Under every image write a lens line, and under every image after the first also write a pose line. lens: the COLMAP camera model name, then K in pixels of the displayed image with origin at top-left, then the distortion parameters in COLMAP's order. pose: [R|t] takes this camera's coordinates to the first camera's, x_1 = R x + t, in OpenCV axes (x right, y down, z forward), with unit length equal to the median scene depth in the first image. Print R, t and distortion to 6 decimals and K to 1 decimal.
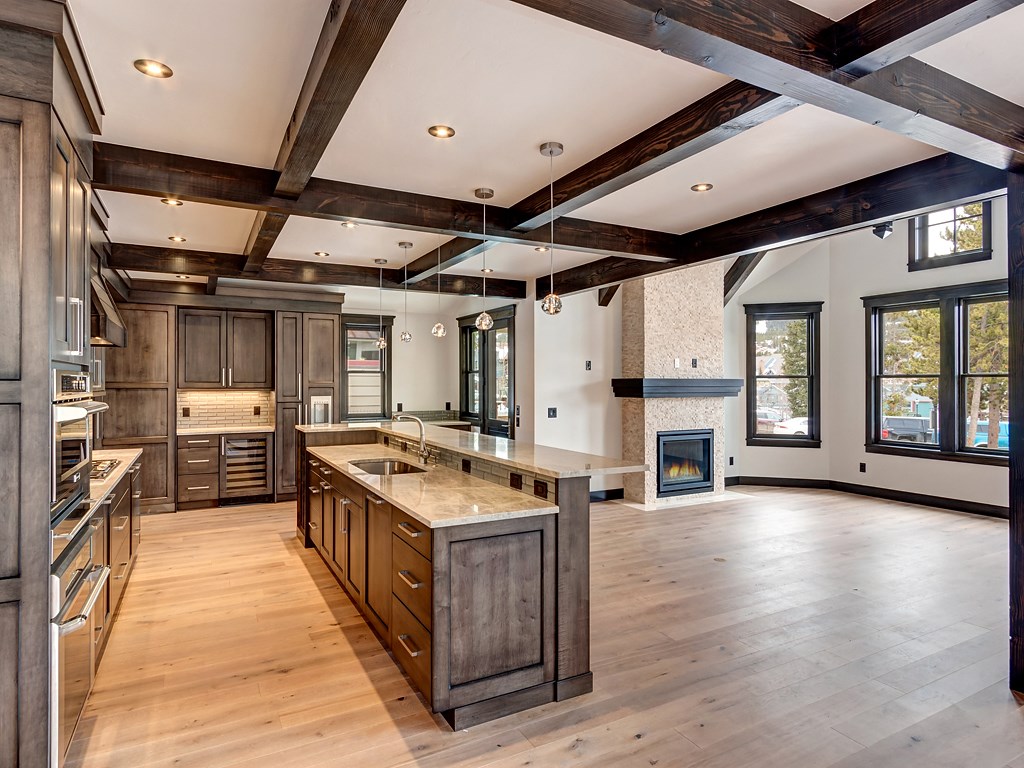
lens RADIAL K [[579.4, 0, 505.5], [0, 579.4, 380.5], [0, 0, 1]] dist [-0.000075, -0.000570]
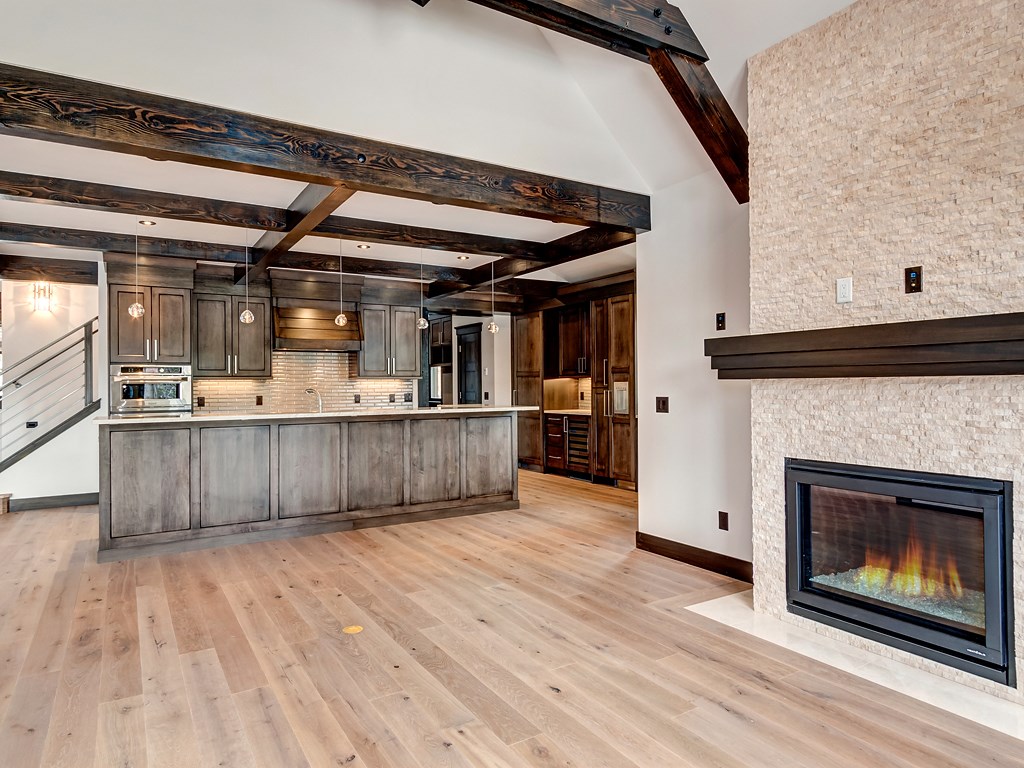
lens RADIAL K [[616.9, 0, 492.5], [0, 616.9, 380.5], [0, 0, 1]] dist [0.012460, -0.000933]
pose [[0.050903, -0.008734, -0.998665, 0.694442], [0.015184, 0.999853, -0.007970, 0.030210], [0.998588, -0.014758, 0.051028, 0.739172]]
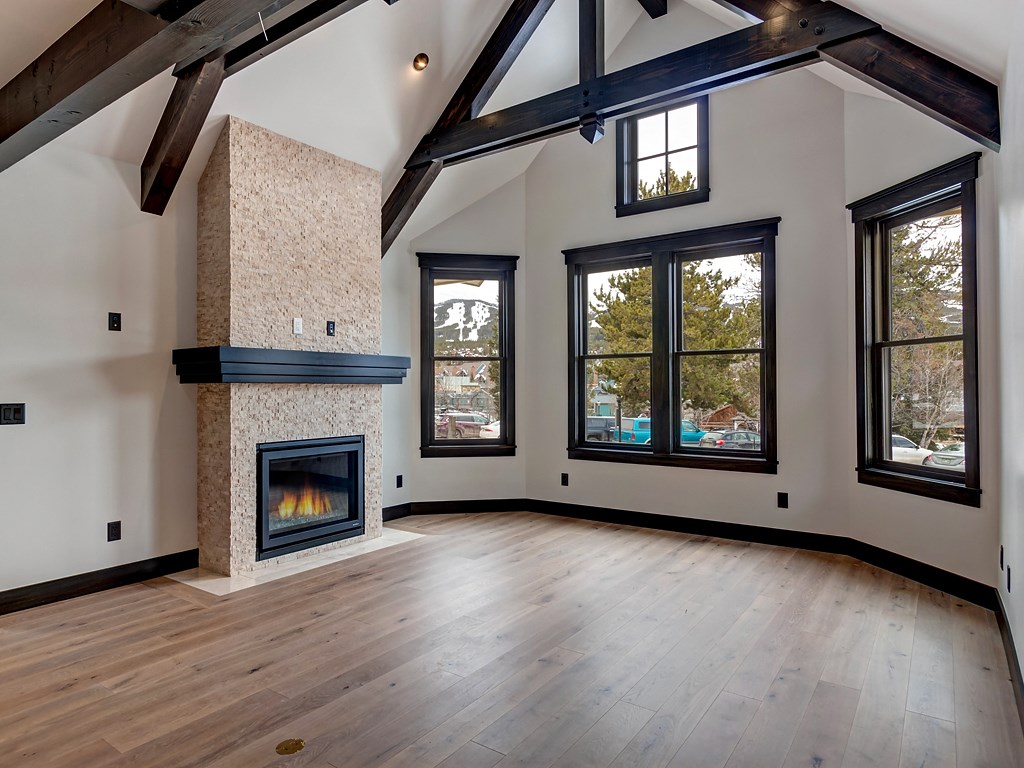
lens RADIAL K [[616.9, 0, 492.5], [0, 616.9, 380.5], [0, 0, 1]] dist [0.012460, -0.000933]
pose [[0.901245, 0.001643, 0.433307, 0.201864], [0.001875, 0.999969, -0.007693, 0.030855], [-0.433306, 0.007745, 0.901213, 0.346985]]
